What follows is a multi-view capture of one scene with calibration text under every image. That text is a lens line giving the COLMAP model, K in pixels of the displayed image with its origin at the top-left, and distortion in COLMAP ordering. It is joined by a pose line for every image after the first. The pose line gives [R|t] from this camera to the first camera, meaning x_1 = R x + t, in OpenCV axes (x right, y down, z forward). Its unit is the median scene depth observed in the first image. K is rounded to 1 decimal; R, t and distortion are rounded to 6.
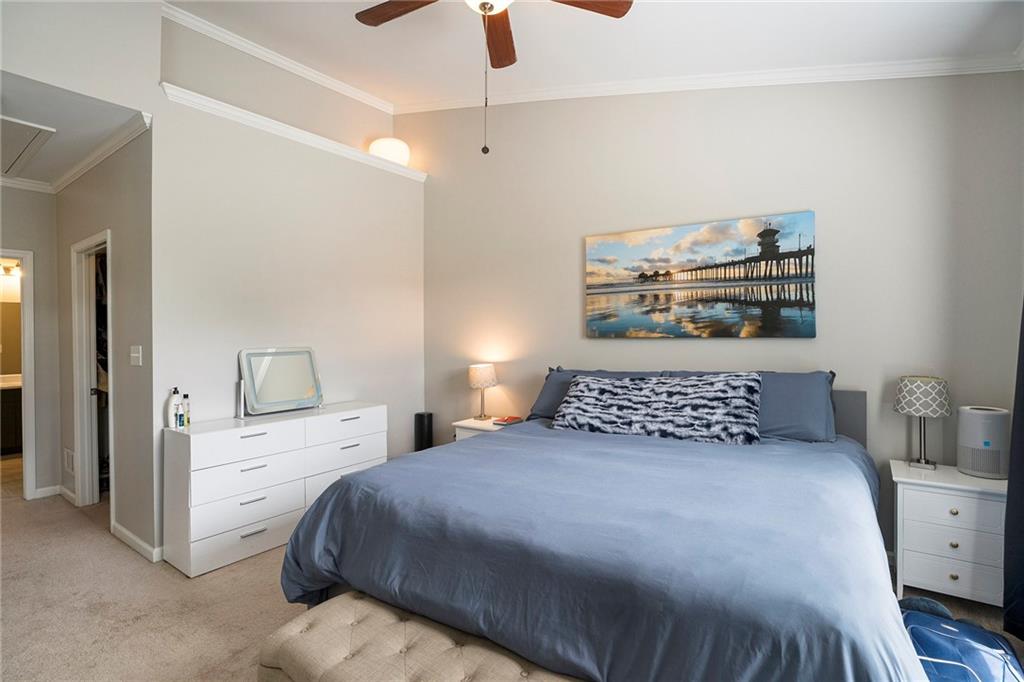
lens RADIAL K [[493.1, 0, 509.6], [0, 493.1, 337.6], [0, 0, 1]] dist [-0.030058, -0.000018]
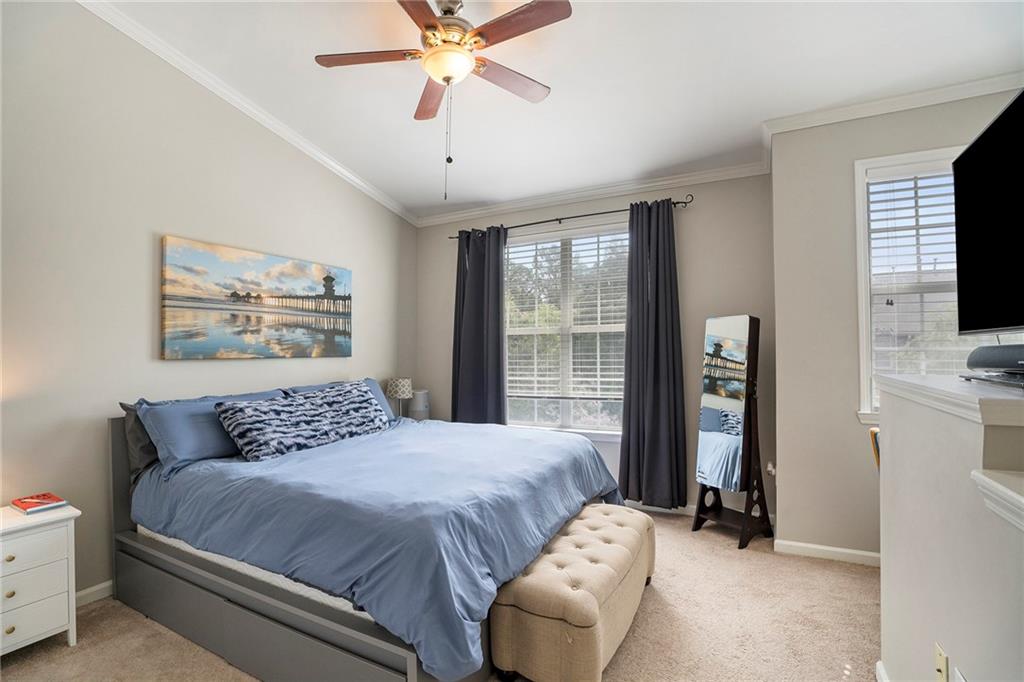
lens RADIAL K [[493.1, 0, 509.6], [0, 493.1, 337.6], [0, 0, 1]] dist [-0.030058, -0.000018]
pose [[-0.113777, 0.038612, 0.992756, -0.790337], [0.024908, 0.999041, -0.036002, 0.006976], [-0.993194, 0.020632, -0.114630, 0.611128]]
